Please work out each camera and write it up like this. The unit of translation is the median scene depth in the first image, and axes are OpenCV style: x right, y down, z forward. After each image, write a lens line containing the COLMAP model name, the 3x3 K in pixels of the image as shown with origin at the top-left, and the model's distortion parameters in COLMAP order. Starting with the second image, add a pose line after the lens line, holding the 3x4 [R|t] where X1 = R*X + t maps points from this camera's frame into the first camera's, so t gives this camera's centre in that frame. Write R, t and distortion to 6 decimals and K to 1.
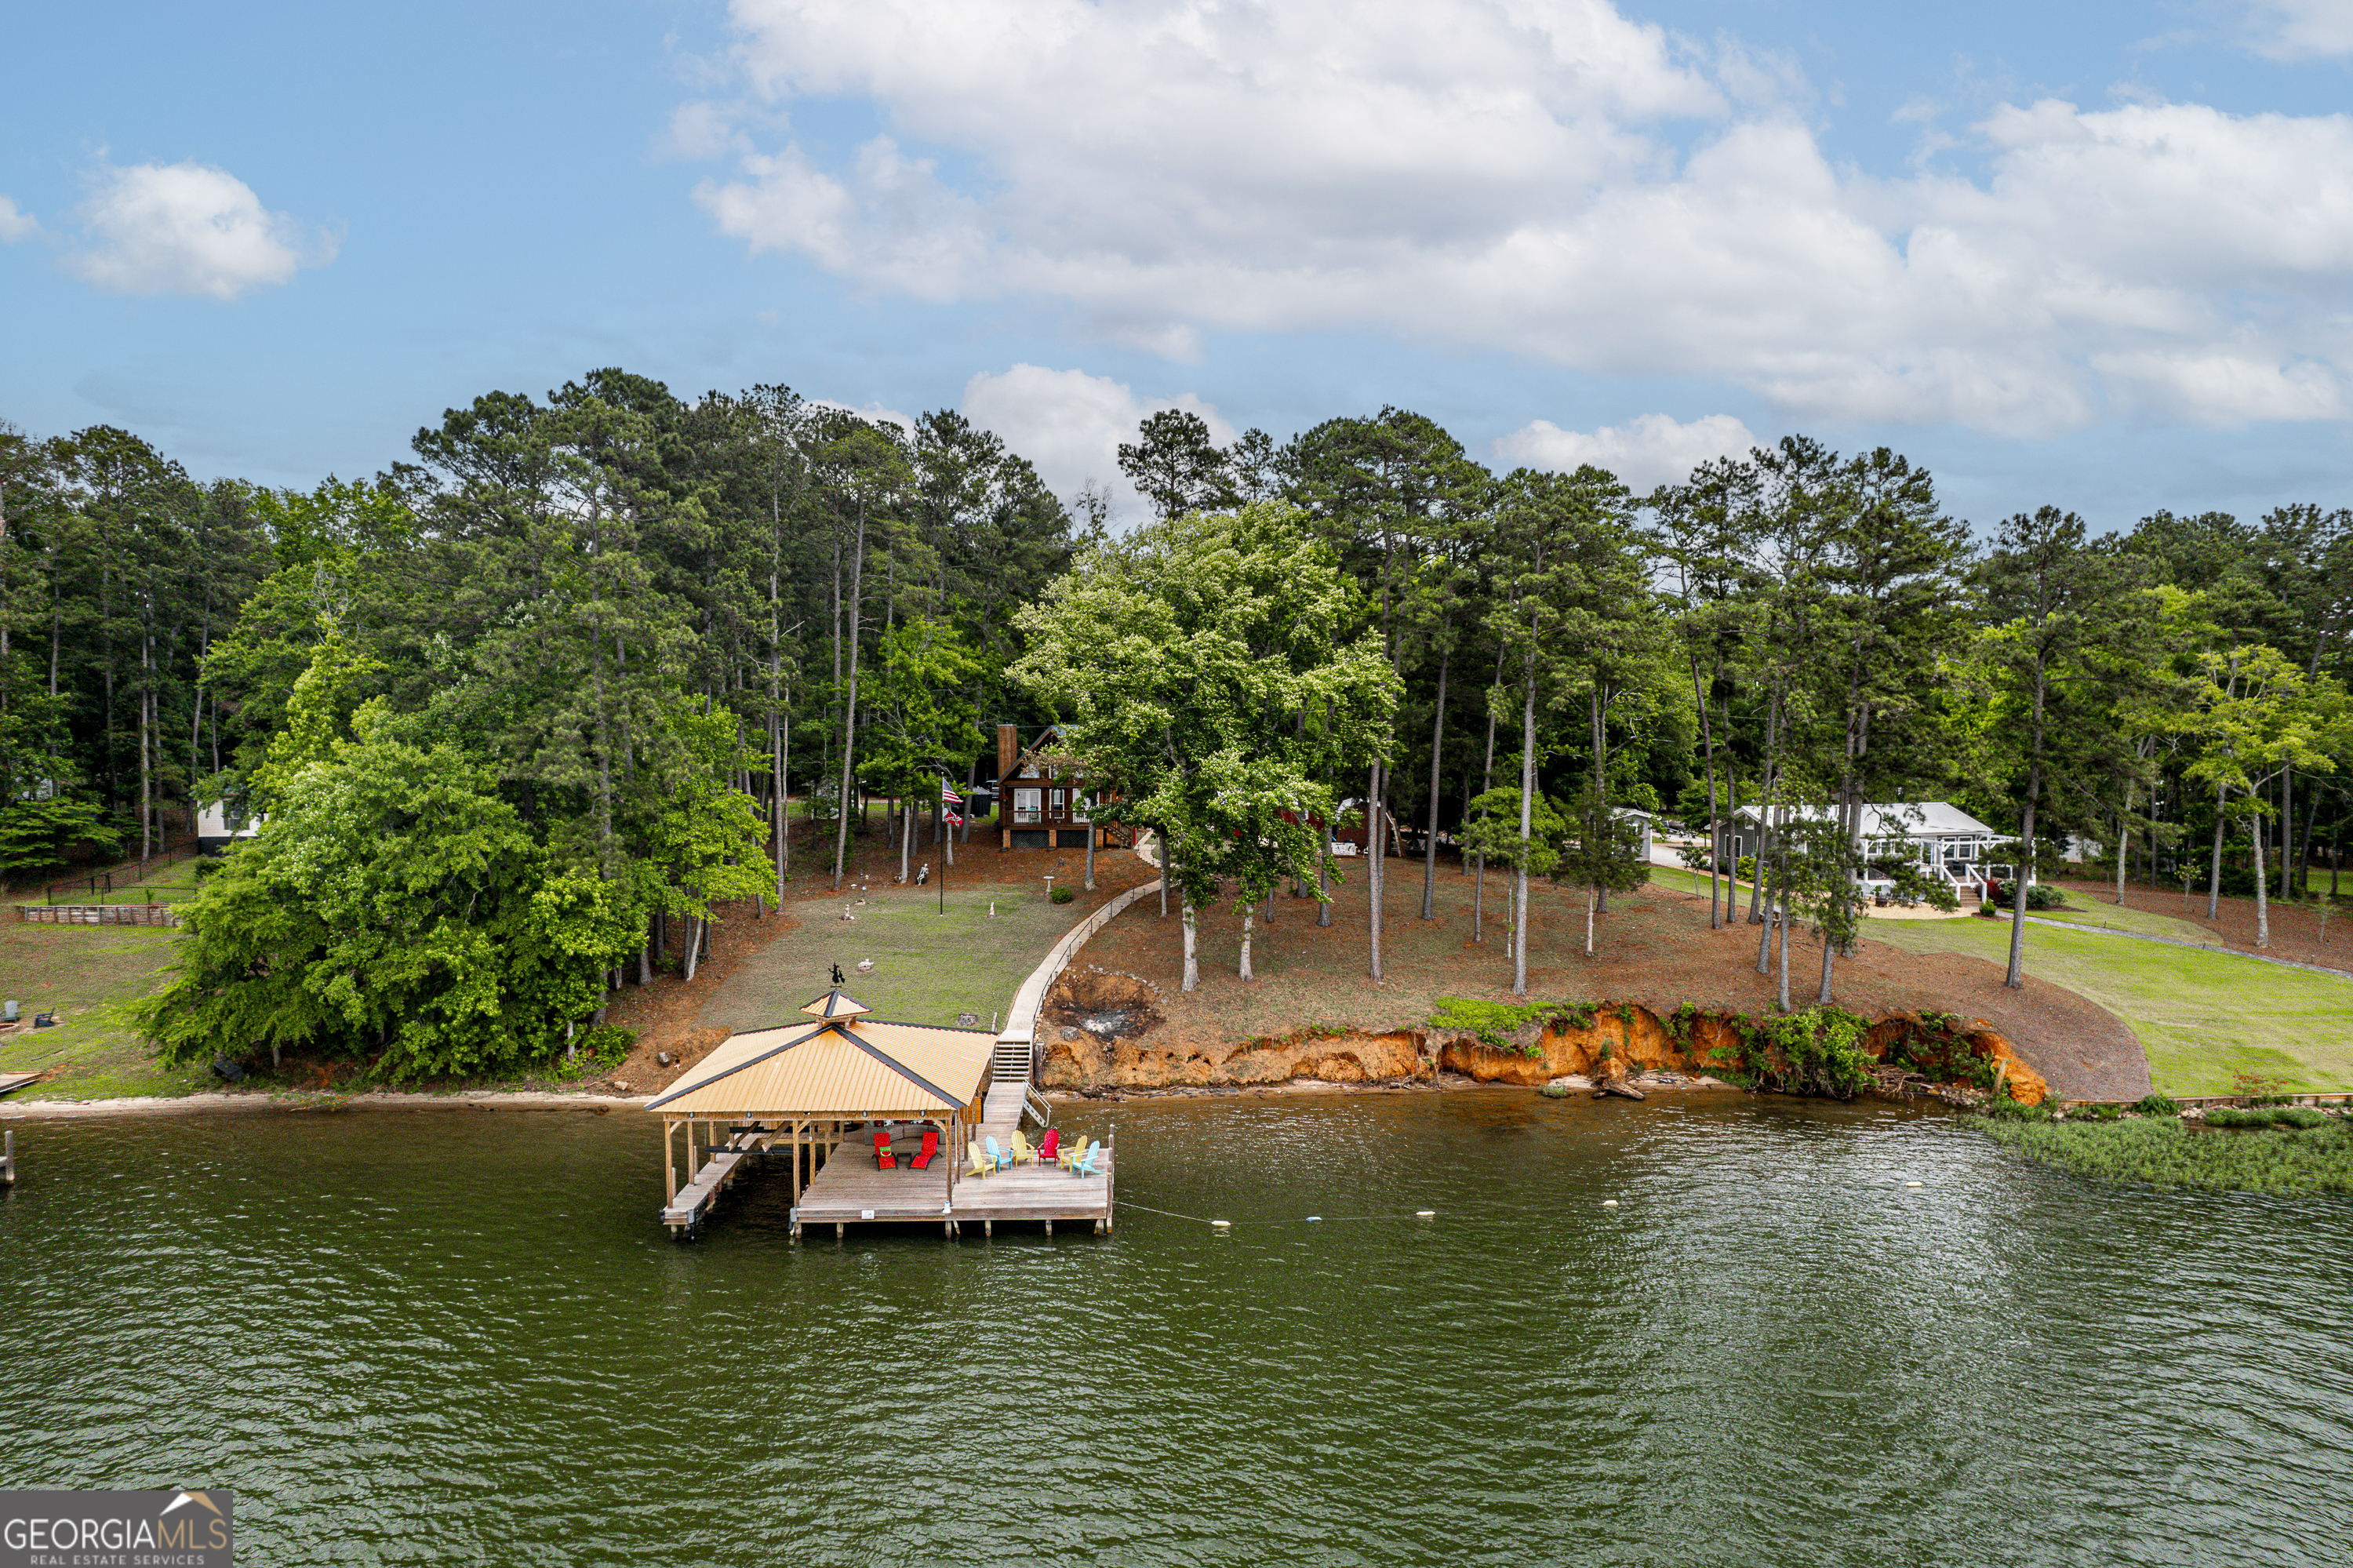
lens RADIAL K [[1494.4, 0, 1170.6], [0, 1494.4, 811.2], [0, 0, 1]] dist [-0.059107, 0.000893]
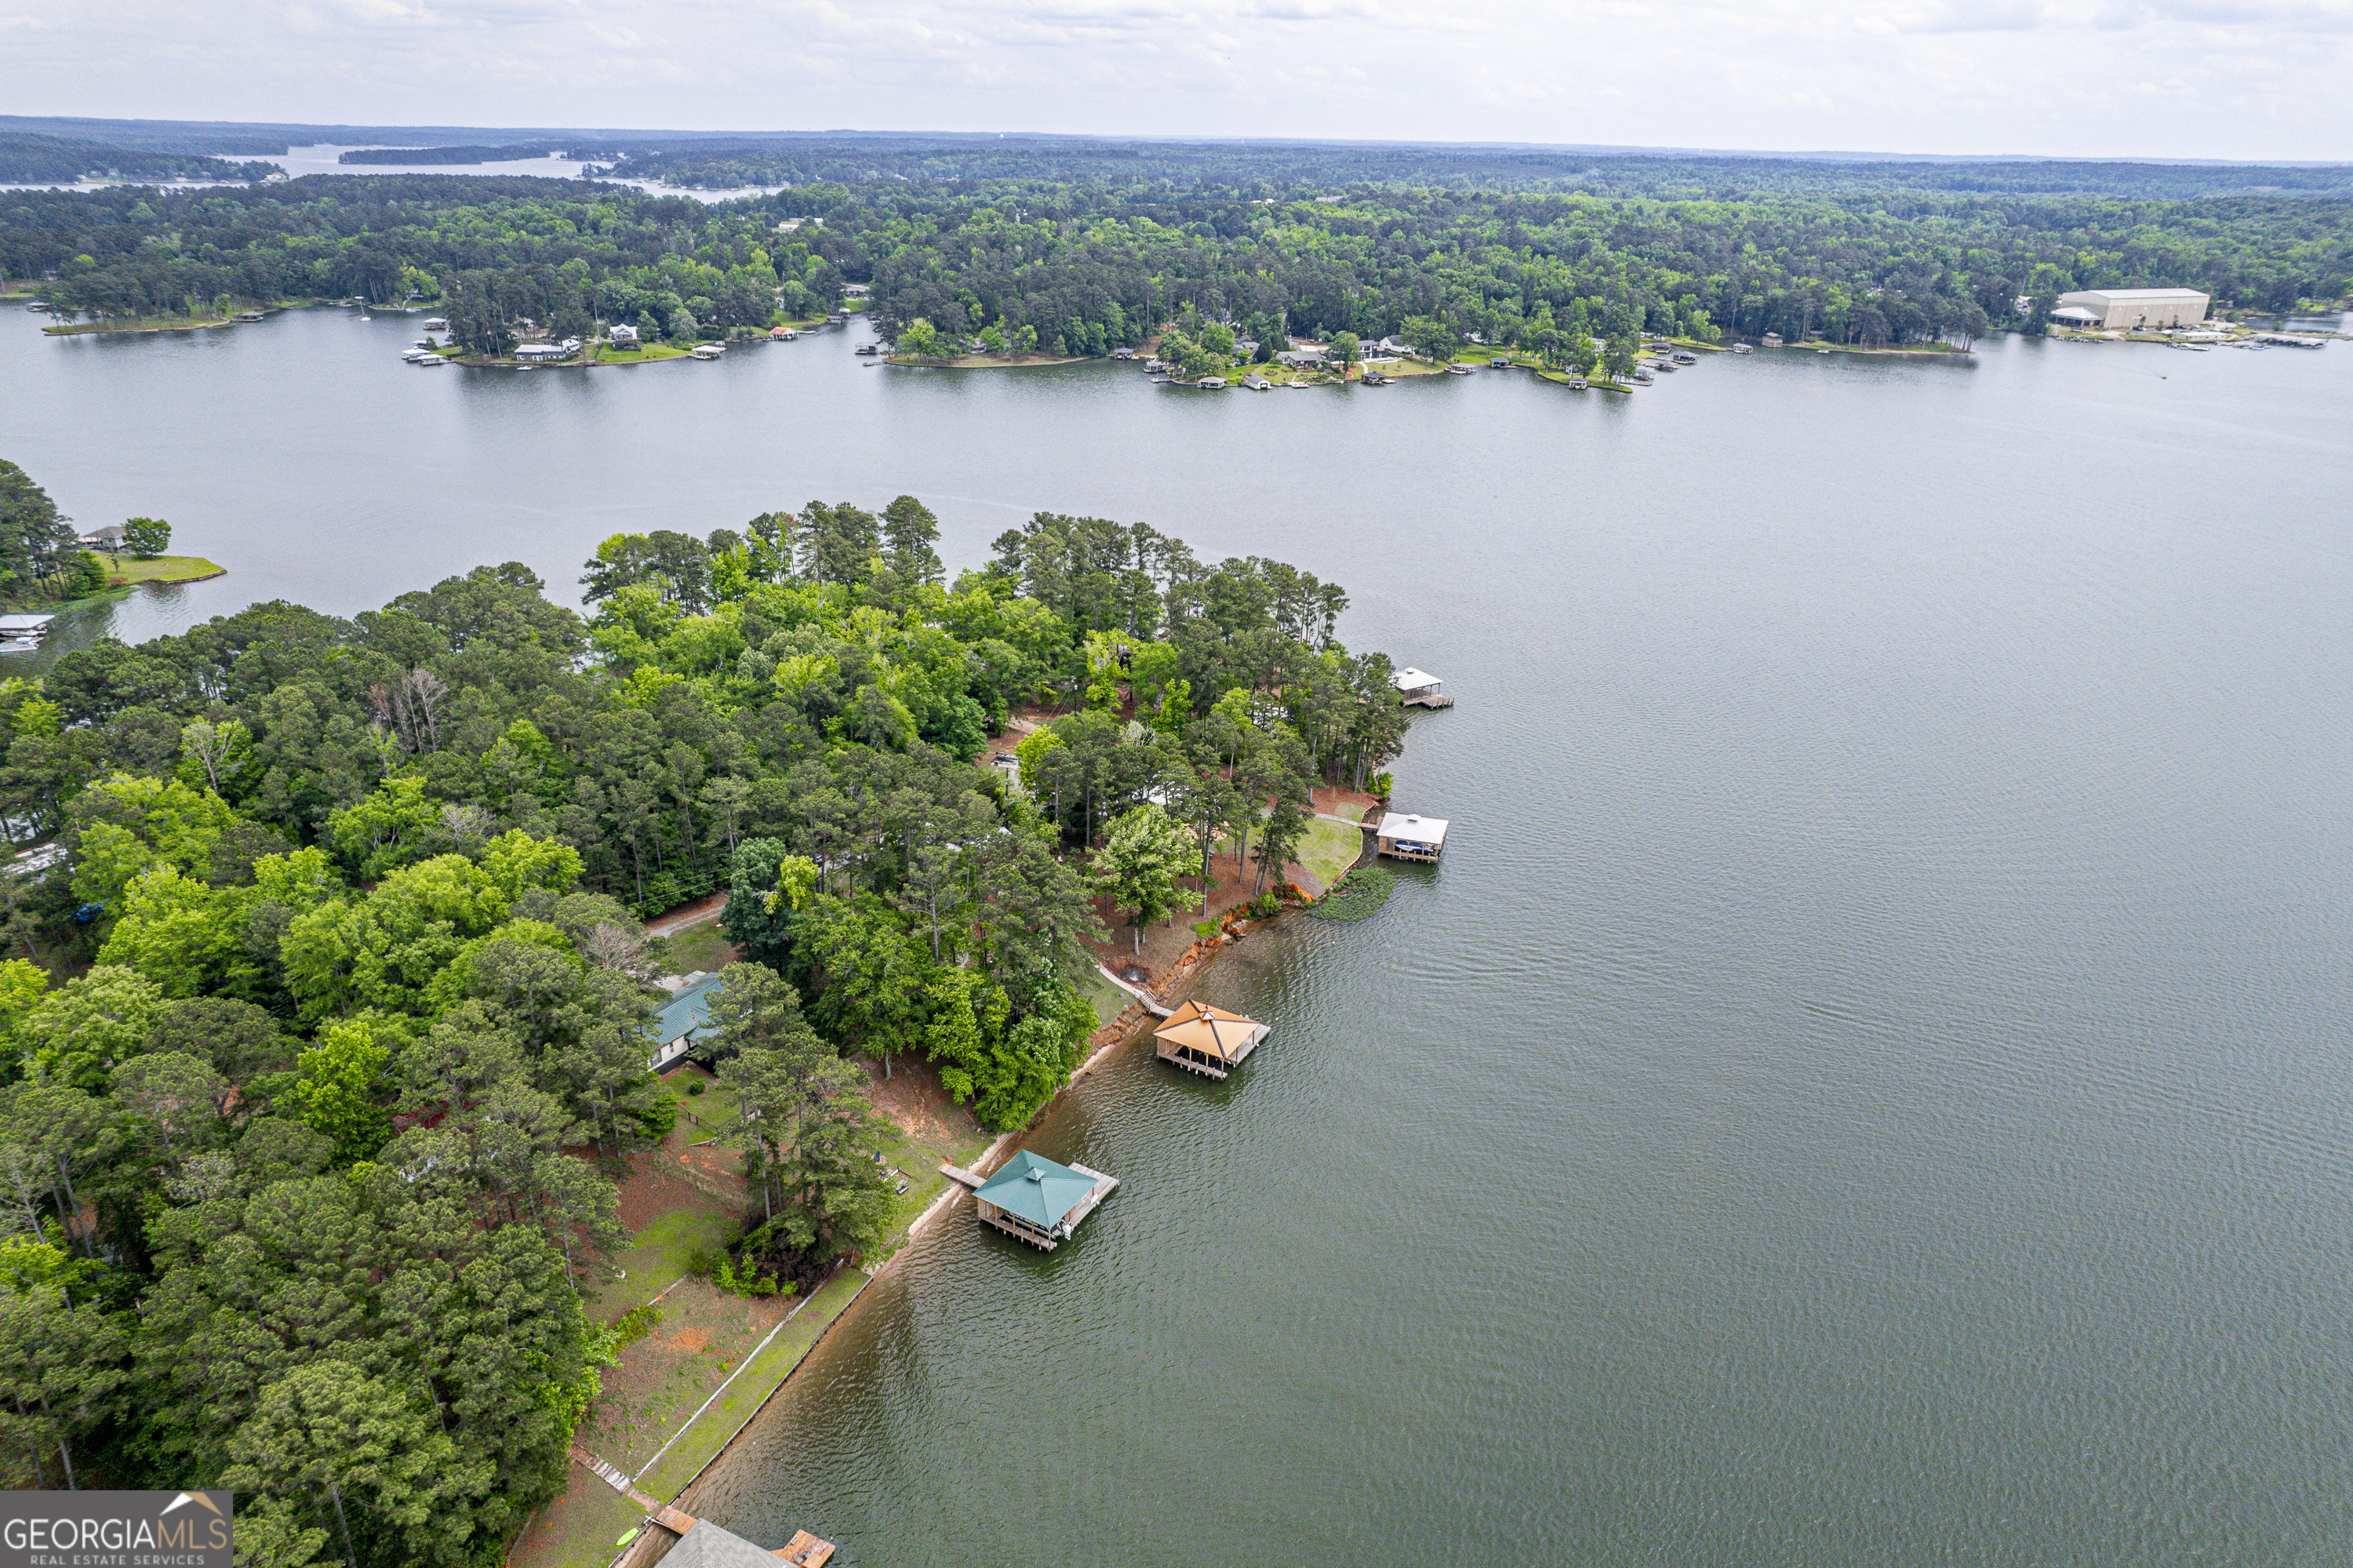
lens RADIAL K [[1507.0, 0, 1176.5], [0, 1507.0, 784.0], [0, 0, 1]] dist [-0.085964, 0.068389]
pose [[0.524658, -0.327228, 0.785910, -2.551673], [0.021440, 0.927961, 0.372060, -1.524895], [-0.851043, -0.178355, 0.493878, -0.607709]]
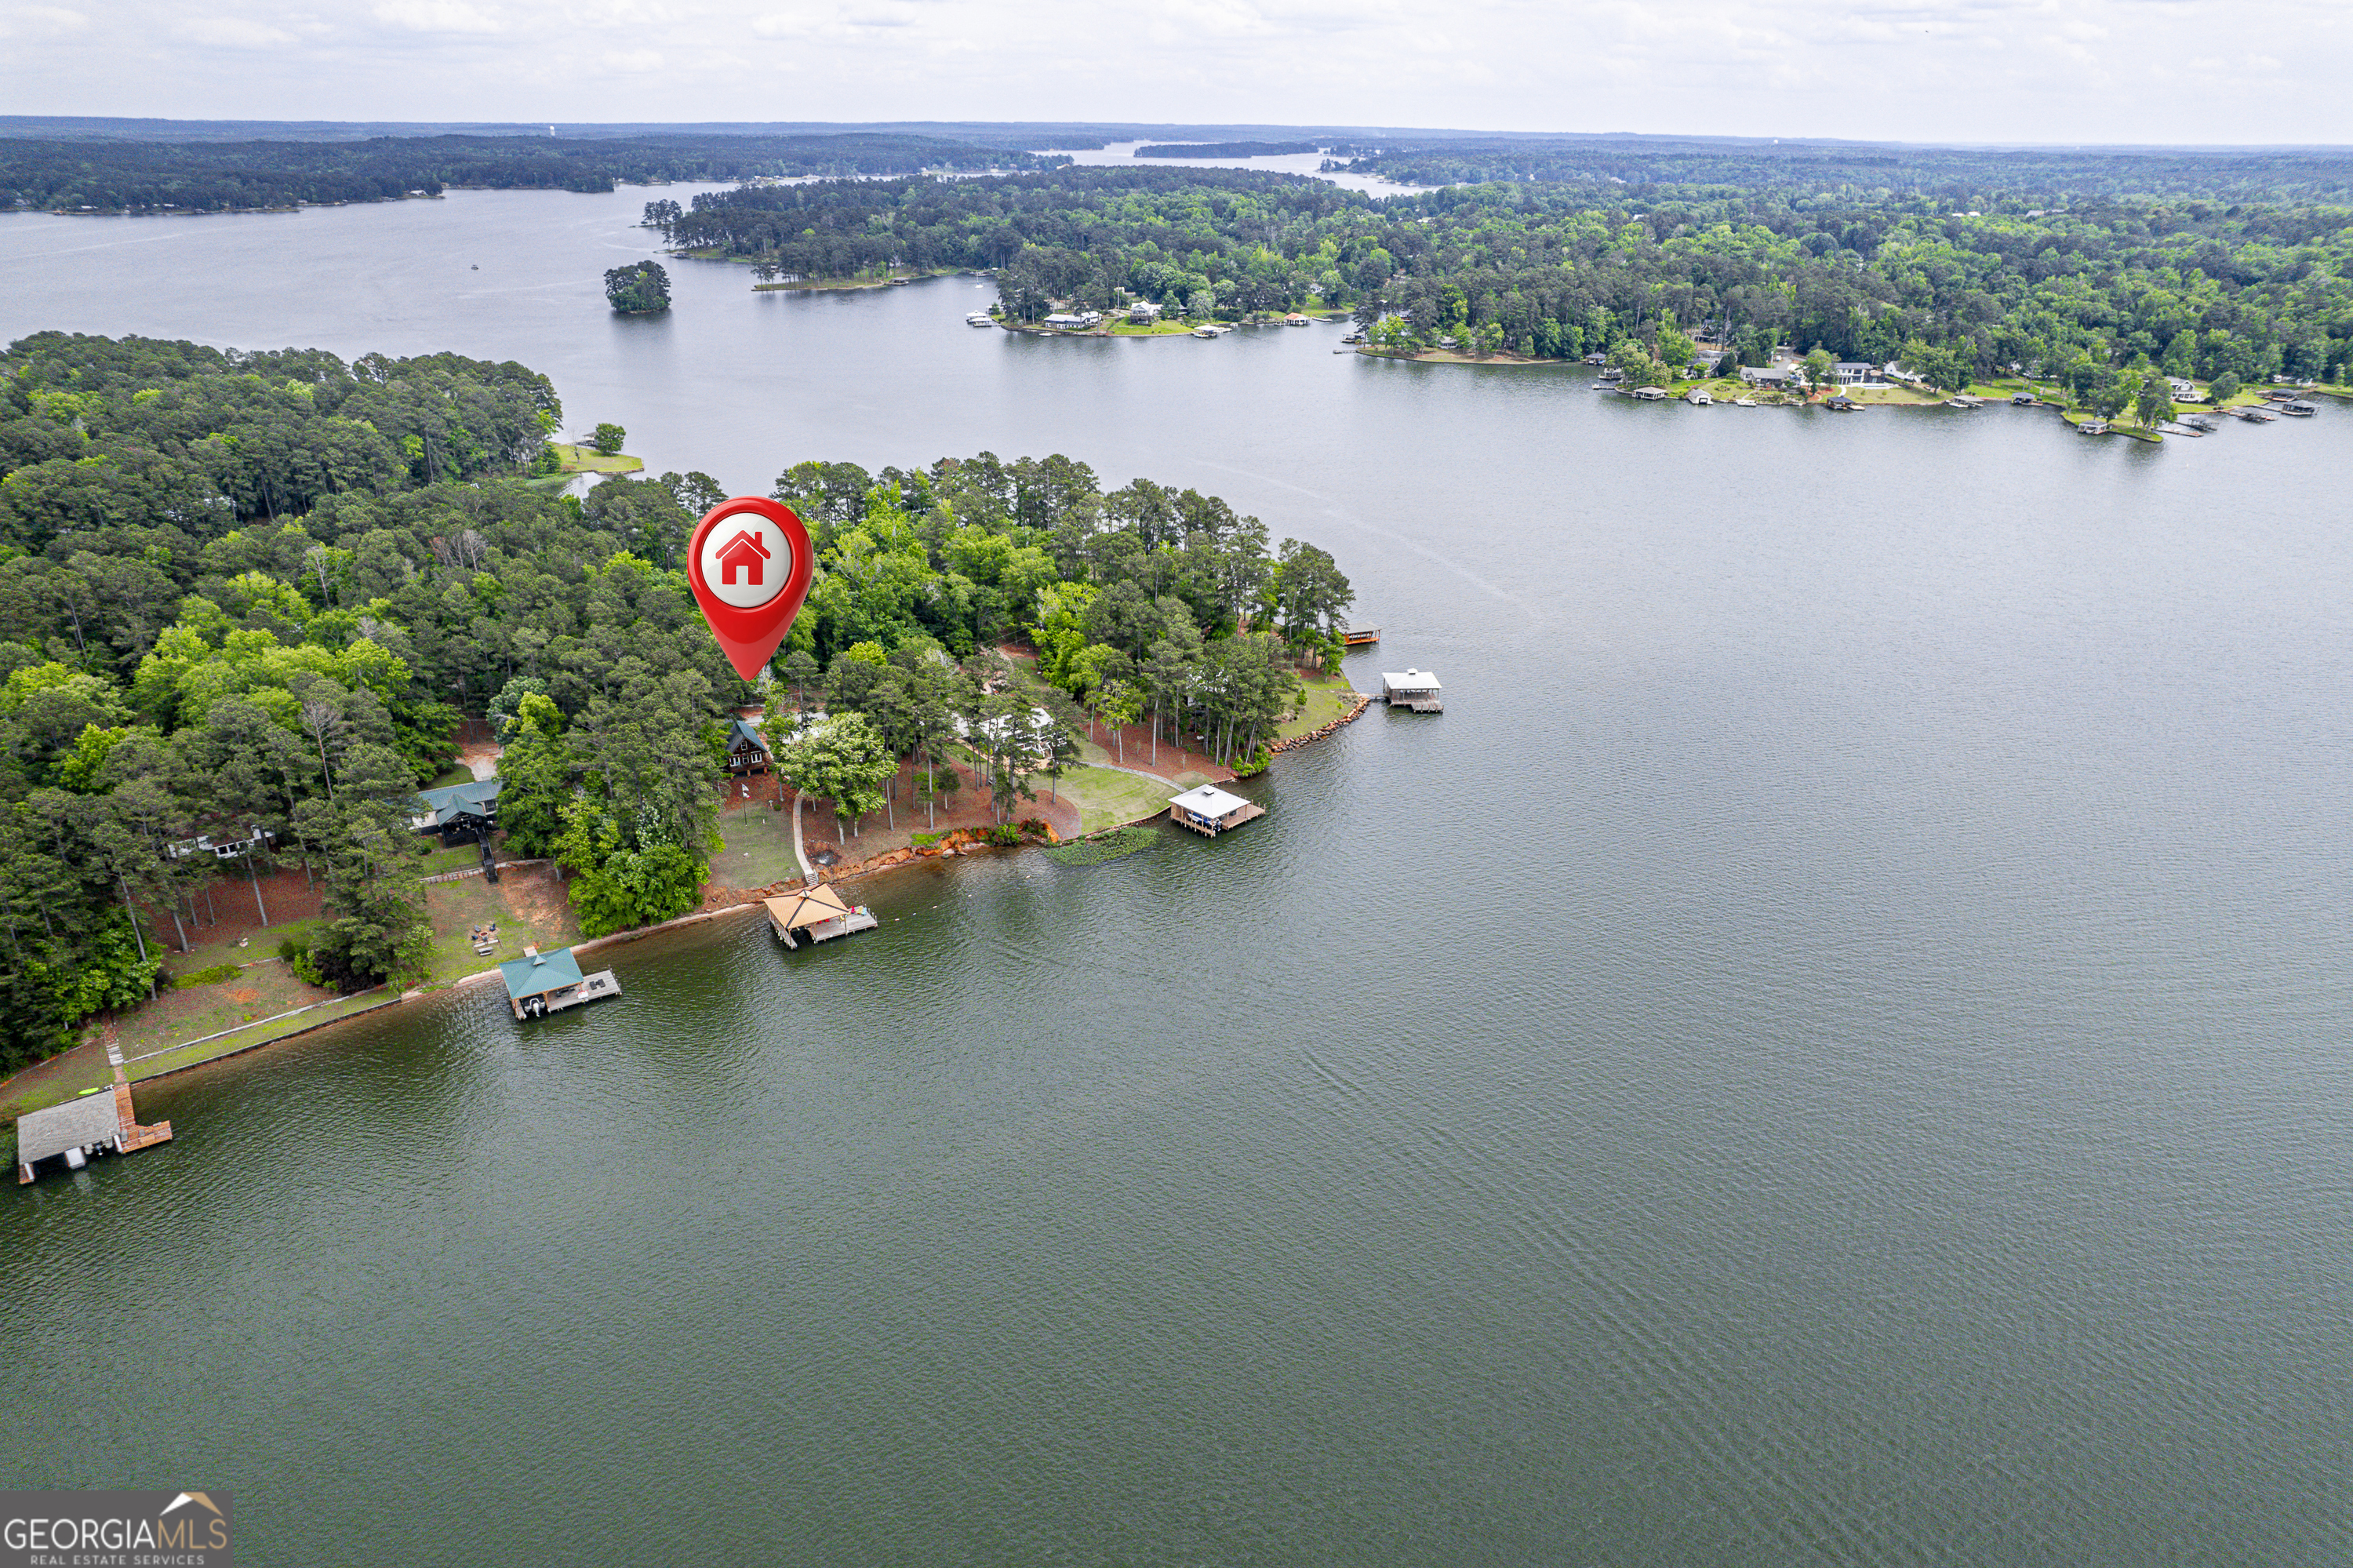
lens RADIAL K [[1507.0, 0, 1176.5], [0, 1507.0, 784.0], [0, 0, 1]] dist [-0.085964, 0.068389]
pose [[0.863650, -0.191996, 0.466096, -1.035556], [0.011083, 0.931635, 0.363226, -1.435710], [-0.503969, -0.308534, 0.806735, -2.470033]]
